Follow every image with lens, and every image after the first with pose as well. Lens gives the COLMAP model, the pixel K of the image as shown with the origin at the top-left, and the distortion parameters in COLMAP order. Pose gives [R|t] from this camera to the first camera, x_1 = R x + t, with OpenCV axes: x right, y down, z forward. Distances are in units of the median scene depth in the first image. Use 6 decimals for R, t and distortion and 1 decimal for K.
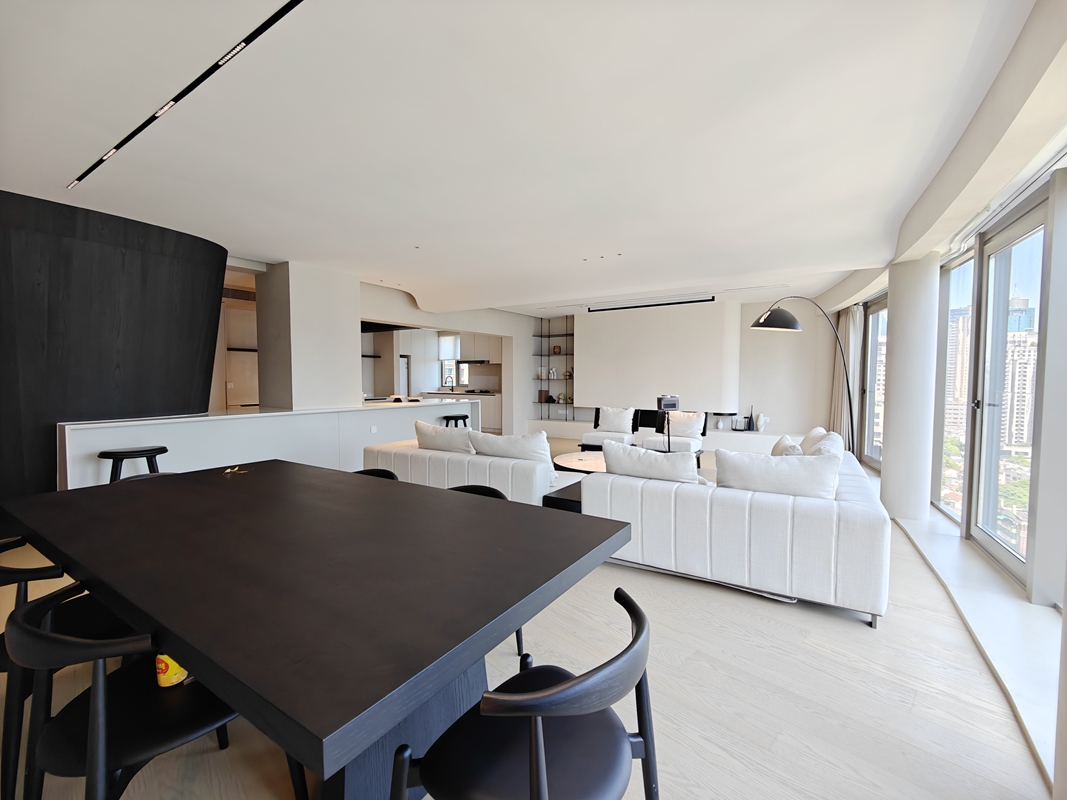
lens RADIAL K [[463.3, 0, 536.0], [0, 463.3, 400.3], [0, 0, 1]] dist [0.022180, -0.018964]
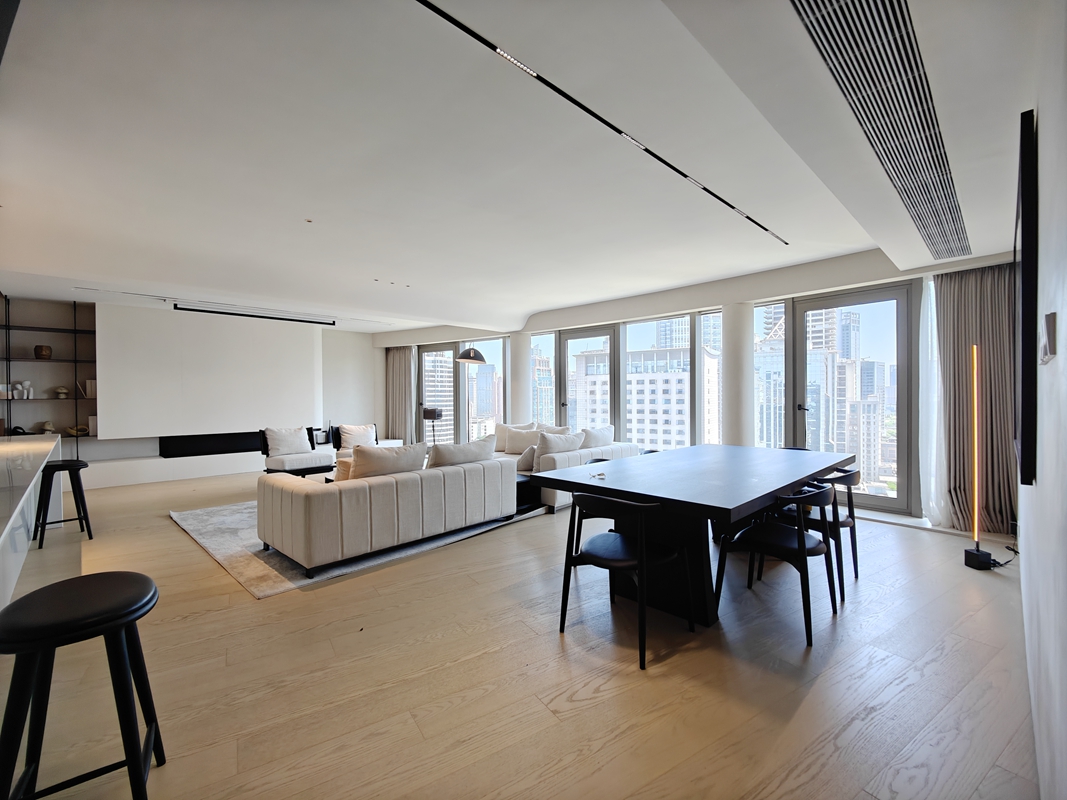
lens RADIAL K [[463.3, 0, 536.0], [0, 463.3, 400.3], [0, 0, 1]] dist [0.022180, -0.018964]
pose [[0.213870, -0.008840, 0.976822, -0.430515], [0.056069, 0.998422, -0.003241, -0.004946], [-0.975252, 0.055463, 0.214028, 0.226963]]
